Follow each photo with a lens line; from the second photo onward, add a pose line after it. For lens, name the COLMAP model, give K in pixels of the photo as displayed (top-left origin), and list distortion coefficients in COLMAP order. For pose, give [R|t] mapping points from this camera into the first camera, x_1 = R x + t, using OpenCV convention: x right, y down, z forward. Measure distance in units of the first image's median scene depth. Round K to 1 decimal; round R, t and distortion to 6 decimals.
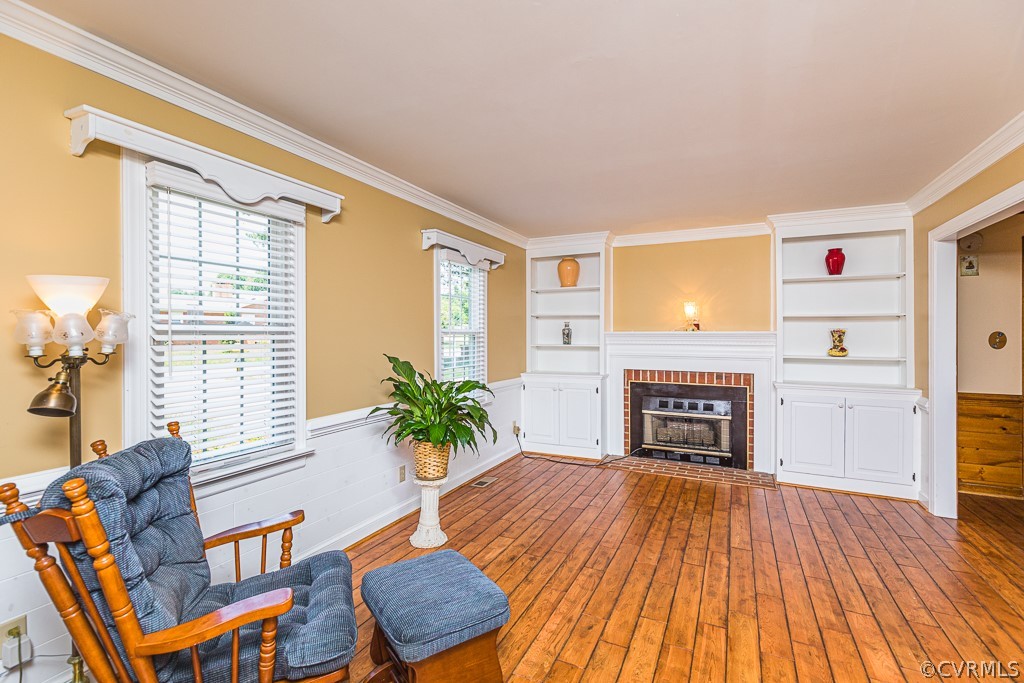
lens RADIAL K [[476.1, 0, 510.1], [0, 476.1, 338.0], [0, 0, 1]] dist [0.011442, -0.001094]
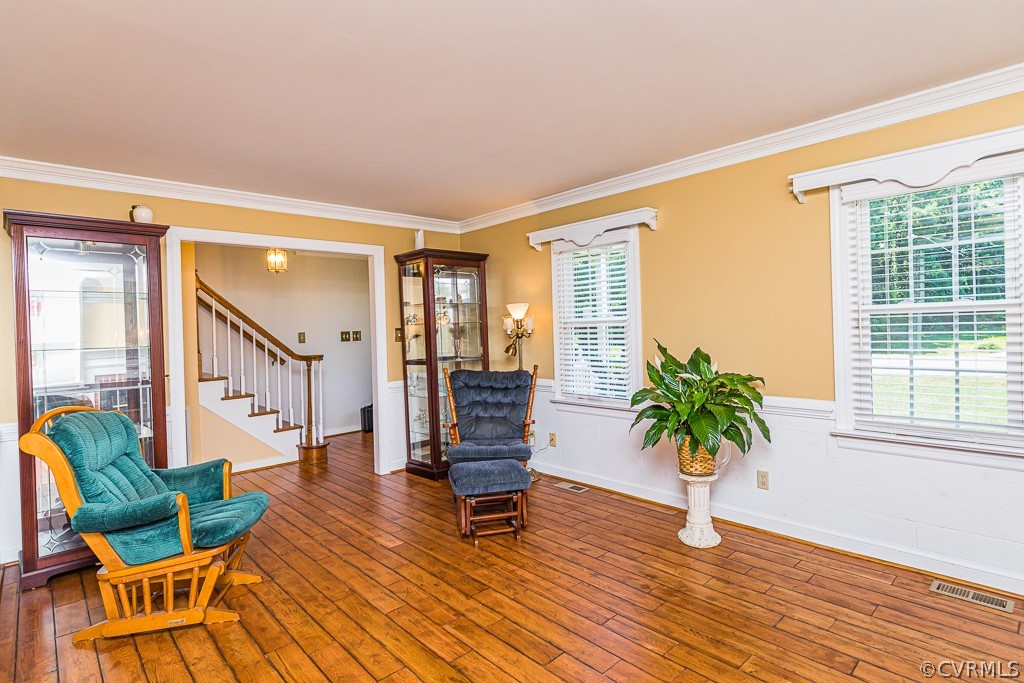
lens RADIAL K [[525.2, 0, 510.5], [0, 525.2, 338.6], [0, 0, 1]] dist [0.004077, -0.000612]
pose [[-0.377790, 0.029135, -0.925433, 1.217863], [0.021077, 0.999516, 0.022863, -0.001997], [0.925651, -0.010868, -0.378222, 1.403692]]
